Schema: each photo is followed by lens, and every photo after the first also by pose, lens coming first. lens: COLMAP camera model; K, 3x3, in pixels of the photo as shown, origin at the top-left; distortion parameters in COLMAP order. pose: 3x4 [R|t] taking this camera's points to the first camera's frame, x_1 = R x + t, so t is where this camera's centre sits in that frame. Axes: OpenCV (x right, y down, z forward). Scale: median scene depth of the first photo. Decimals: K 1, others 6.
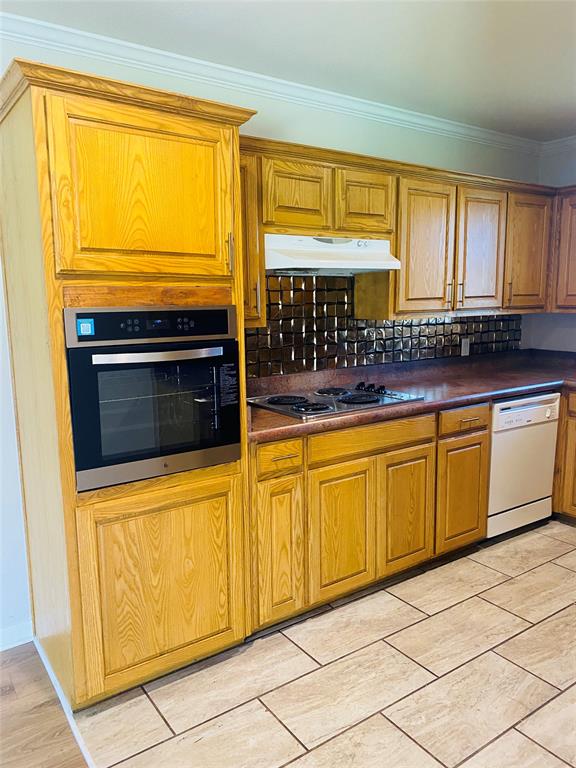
lens RADIAL K [[582.2, 0, 291.1], [0, 582.2, 386.4], [0, 0, 1]] dist [0.070605, -0.070297]
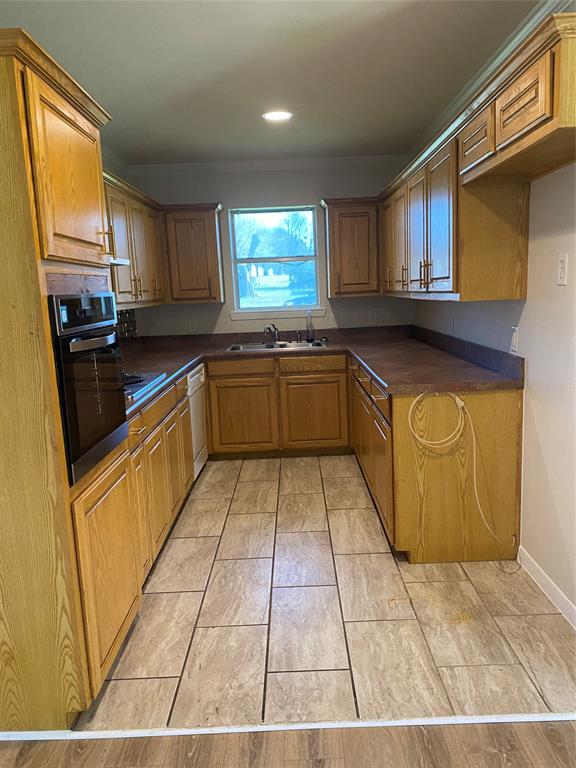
lens RADIAL K [[582.2, 0, 295.9], [0, 582.2, 381.2], [0, 0, 1]] dist [0.070605, -0.070297]
pose [[0.569104, -0.138091, 0.810587, -0.586599], [0.153527, 0.986307, 0.060237, 0.004899], [-0.807806, 0.090166, 0.582512, 0.083607]]
